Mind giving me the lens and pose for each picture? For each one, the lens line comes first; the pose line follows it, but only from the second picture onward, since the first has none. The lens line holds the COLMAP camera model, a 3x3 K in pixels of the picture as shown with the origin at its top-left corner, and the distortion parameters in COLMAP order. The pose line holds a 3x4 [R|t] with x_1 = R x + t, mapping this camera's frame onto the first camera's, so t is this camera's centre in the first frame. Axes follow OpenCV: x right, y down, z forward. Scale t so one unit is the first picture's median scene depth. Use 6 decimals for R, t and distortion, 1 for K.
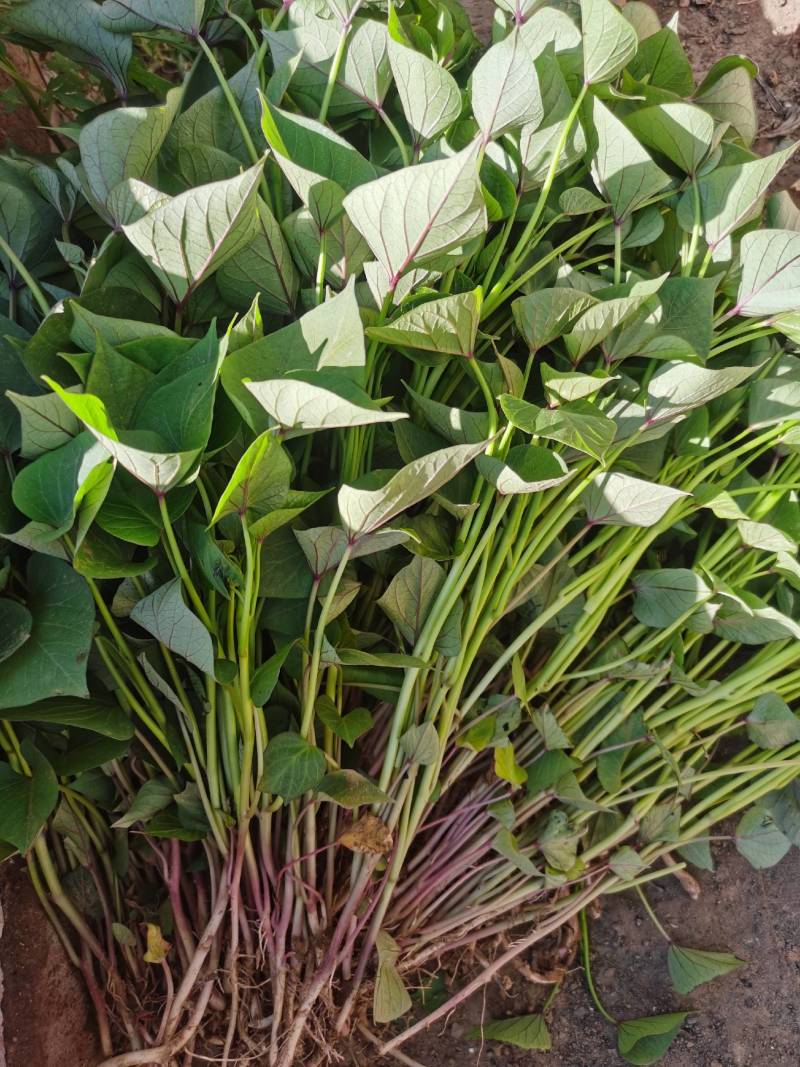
lens RADIAL K [[839.0, 0, 400.0], [0, 839.0, 533.5], [0, 0, 1]] dist [-0.003990, -0.002030]
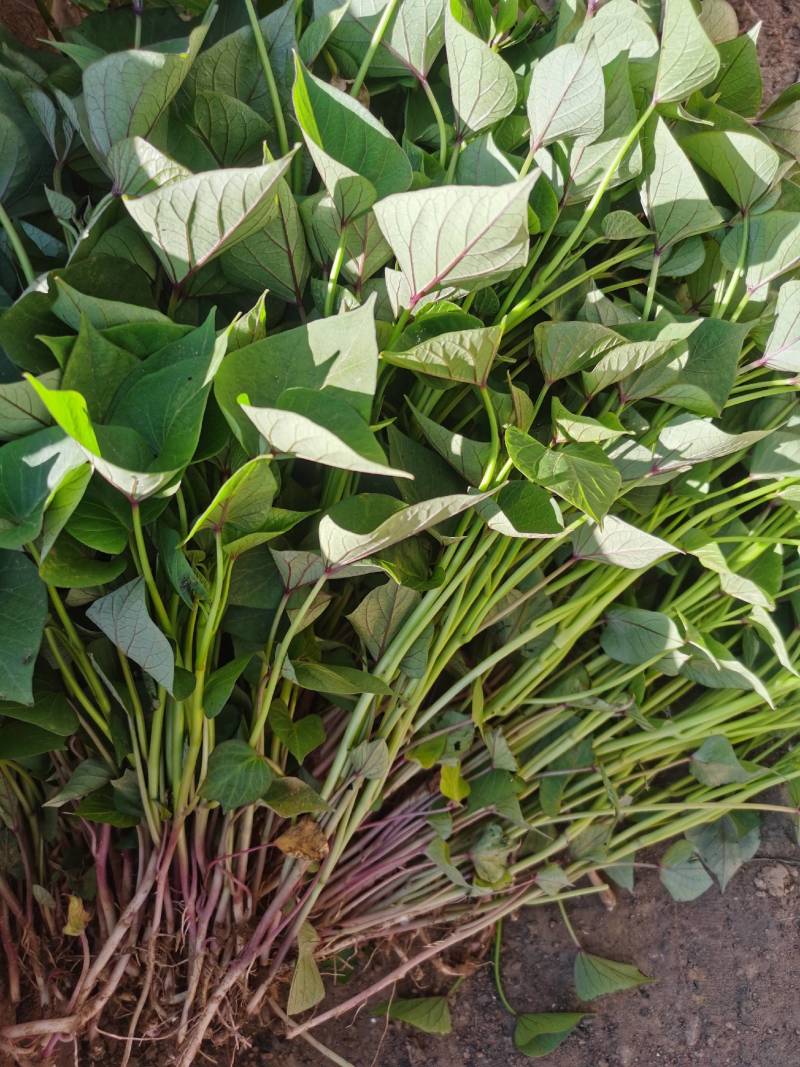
lens RADIAL K [[839.0, 0, 400.0], [0, 839.0, 533.5], [0, 0, 1]] dist [-0.003990, -0.002030]
pose [[0.988731, 0.138377, 0.057118, -0.033403], [-0.143683, 0.984289, 0.102617, -0.115849], [-0.042020, -0.109667, 0.993080, 0.052620]]
